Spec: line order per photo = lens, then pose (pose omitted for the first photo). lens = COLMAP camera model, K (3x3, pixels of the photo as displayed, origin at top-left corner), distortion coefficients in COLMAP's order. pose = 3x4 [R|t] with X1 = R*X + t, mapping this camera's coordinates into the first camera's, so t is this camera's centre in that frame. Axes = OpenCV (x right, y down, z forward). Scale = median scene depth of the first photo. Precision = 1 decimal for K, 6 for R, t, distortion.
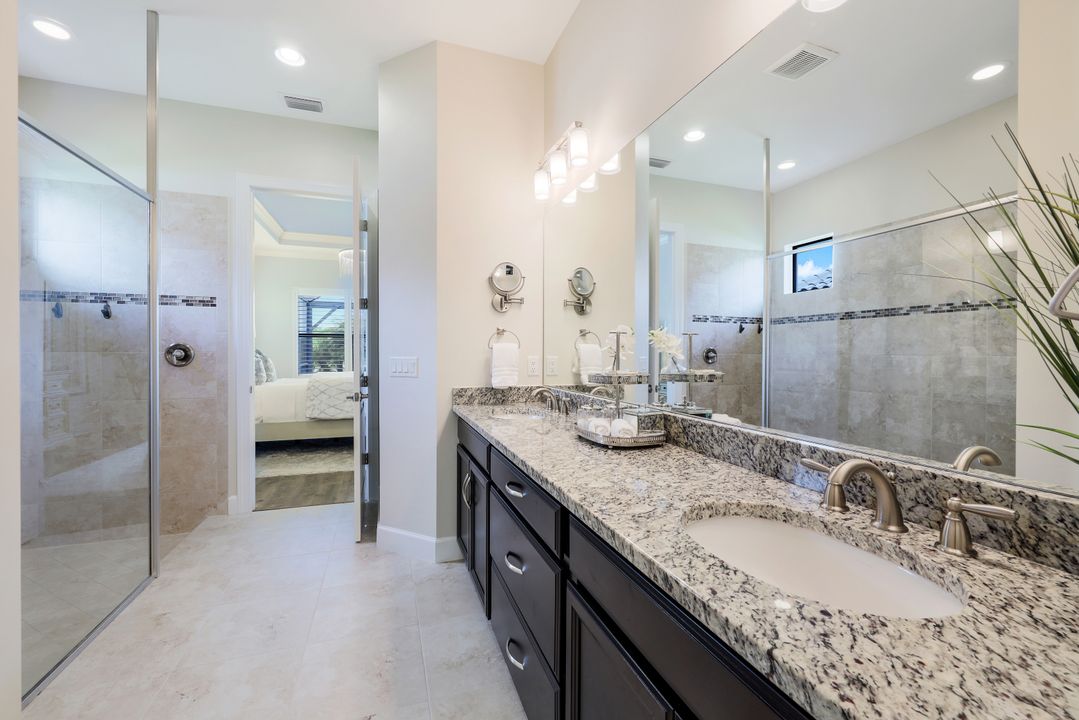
lens RADIAL K [[433.6, 0, 533.1], [0, 433.6, 356.6], [0, 0, 1]] dist [0.000170, 0.000466]
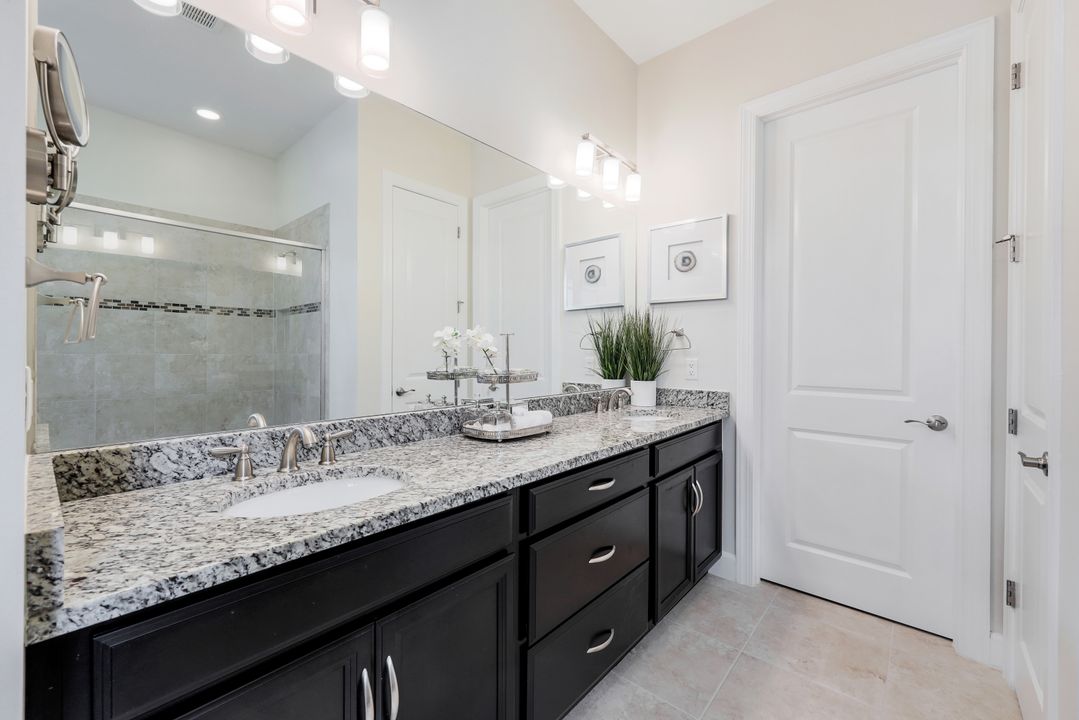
lens RADIAL K [[433.6, 0, 533.2], [0, 433.6, 353.7], [0, 0, 1]] dist [0.000170, 0.000466]
pose [[-0.469640, -0.008085, 0.882821, -0.338571], [0.006640, 0.999897, 0.012690, -0.008079], [-0.882833, 0.011822, -0.469538, 0.631977]]
